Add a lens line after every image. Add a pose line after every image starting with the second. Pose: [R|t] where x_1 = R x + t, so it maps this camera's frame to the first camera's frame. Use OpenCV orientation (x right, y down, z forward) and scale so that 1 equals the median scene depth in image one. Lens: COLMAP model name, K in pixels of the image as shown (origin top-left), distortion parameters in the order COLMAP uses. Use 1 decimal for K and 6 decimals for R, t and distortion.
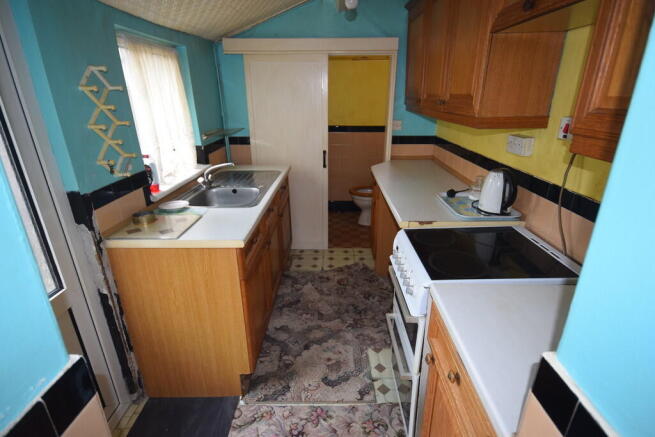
lens RADIAL K [[332.0, 0, 329.7], [0, 332.0, 217.2], [0, 0, 1]] dist [0.000303, 0.000028]
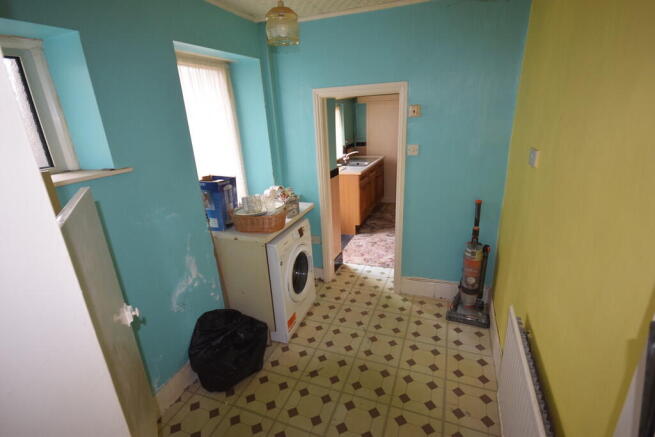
lens RADIAL K [[316.8, 0, 327.0], [0, 316.8, 220.2], [0, 0, 1]] dist [-0.001350, -0.000039]
pose [[0.937103, 0.073367, -0.341254, 0.283853], [-0.081254, 0.996654, -0.008855, 0.335551], [0.339463, 0.036027, 0.939929, -1.093240]]
